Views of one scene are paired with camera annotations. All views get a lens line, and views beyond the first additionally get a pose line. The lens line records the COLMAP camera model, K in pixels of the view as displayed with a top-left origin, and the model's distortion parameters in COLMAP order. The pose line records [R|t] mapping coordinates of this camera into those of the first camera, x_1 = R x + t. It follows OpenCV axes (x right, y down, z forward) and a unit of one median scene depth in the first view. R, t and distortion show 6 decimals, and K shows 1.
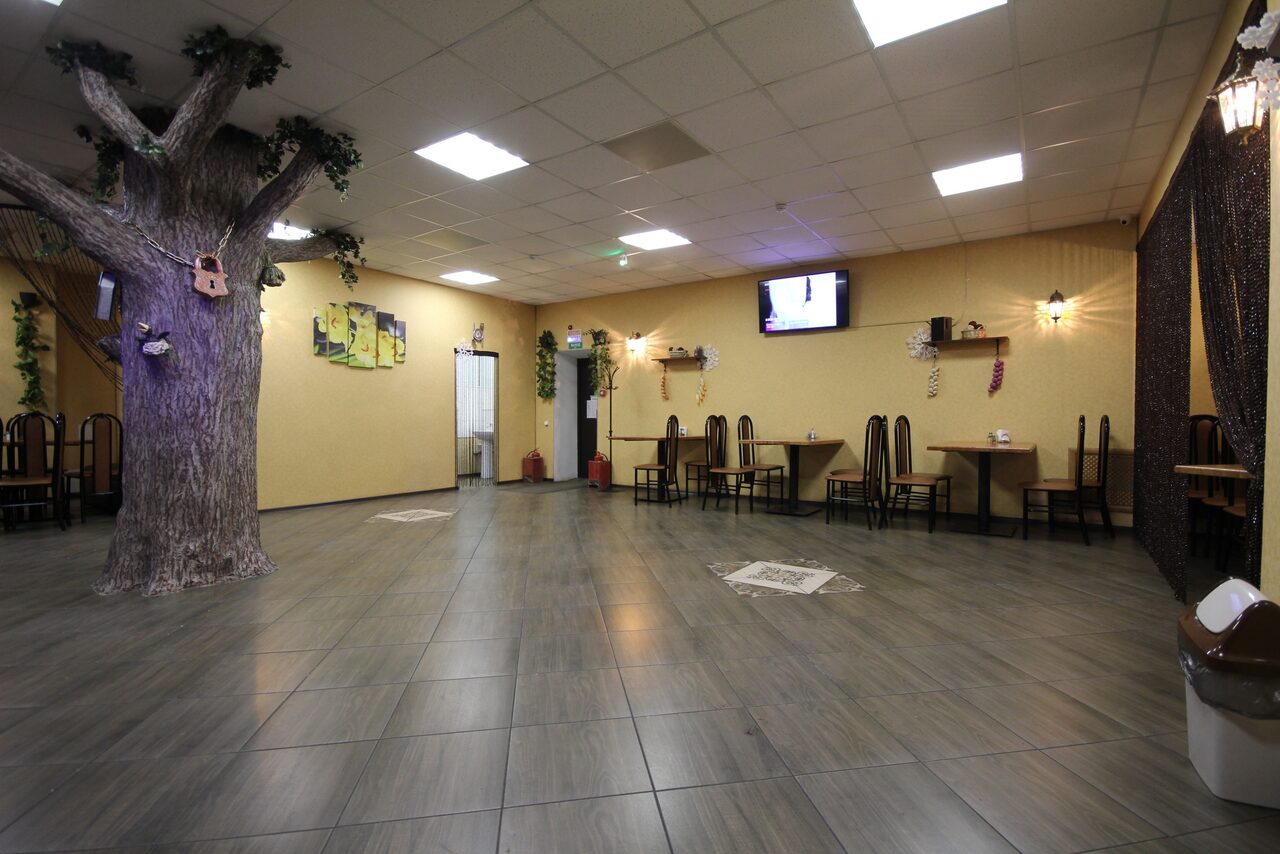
lens RADIAL K [[588.2, 0, 651.0], [0, 588.2, 430.0], [0, 0, 1]] dist [-0.003131, -0.004162]
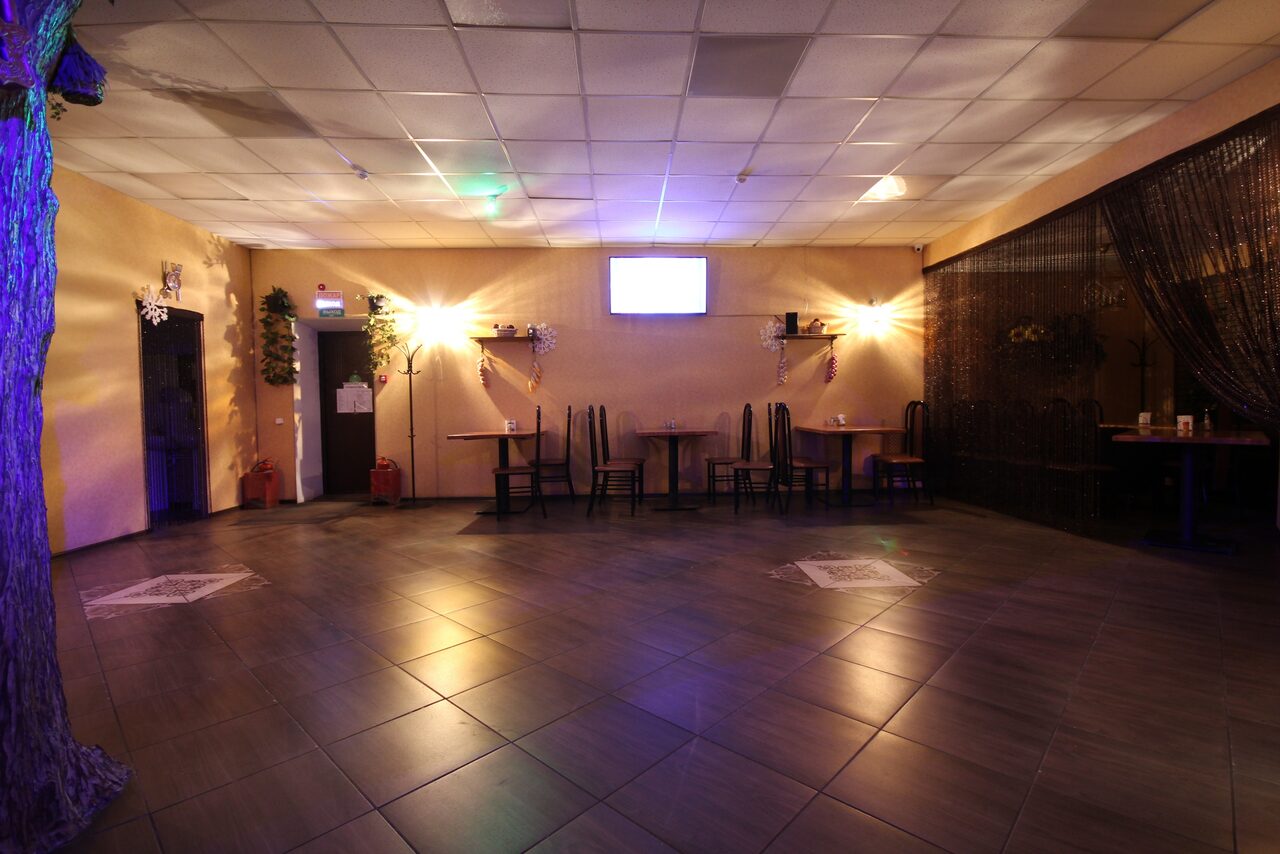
lens RADIAL K [[588.2, 0, 651.7], [0, 588.2, 423.2], [0, 0, 1]] dist [-0.003131, -0.004162]
pose [[0.803139, -0.028303, 0.595120, -0.287044], [0.029019, 0.999544, 0.008374, -0.002754], [-0.595085, 0.010544, 0.803594, 0.216272]]
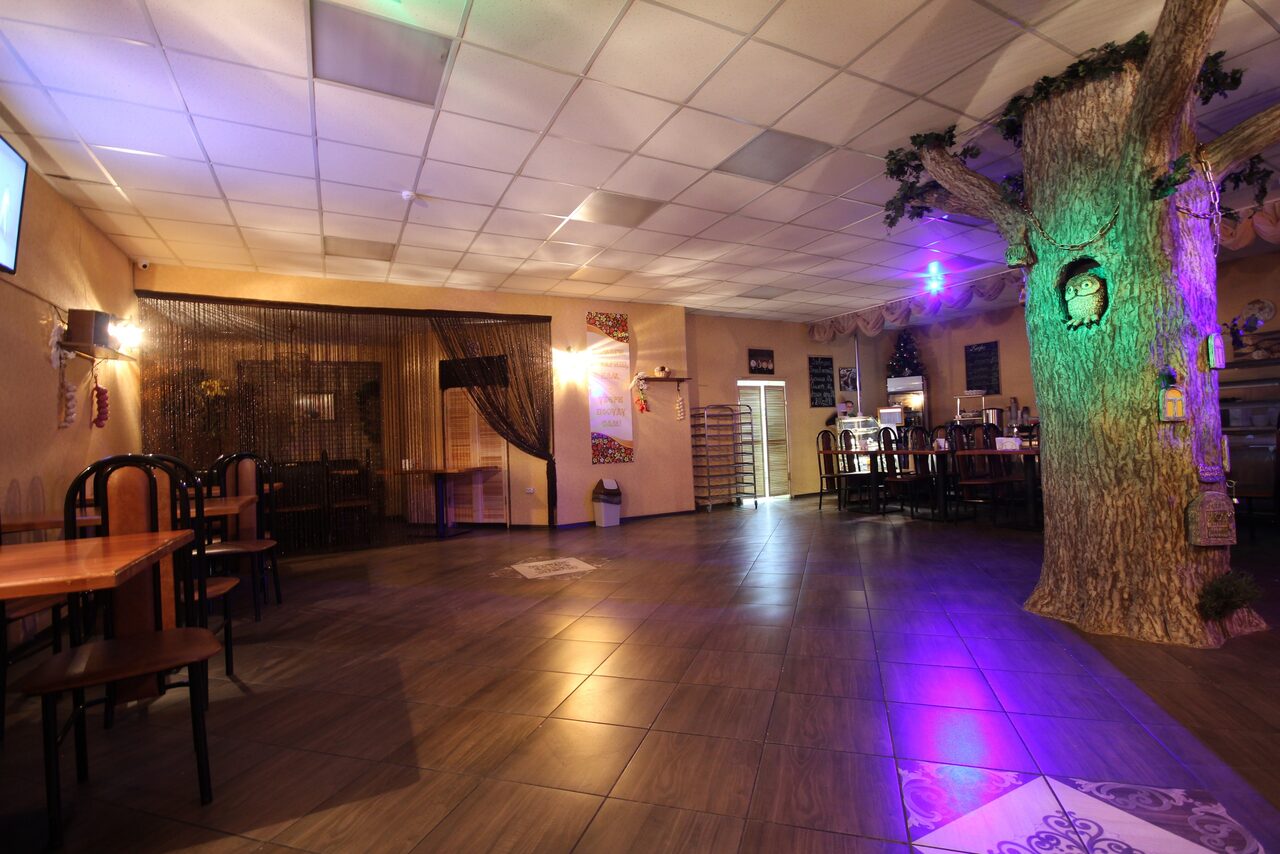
lens RADIAL K [[588.2, 0, 650.7], [0, 588.2, 427.0], [0, 0, 1]] dist [-0.003131, -0.004162]
pose [[-0.882906, 0.043603, 0.467522, -0.285094], [0.051217, 0.998681, 0.003582, -0.023988], [-0.466749, 0.027108, -0.883974, 1.002304]]
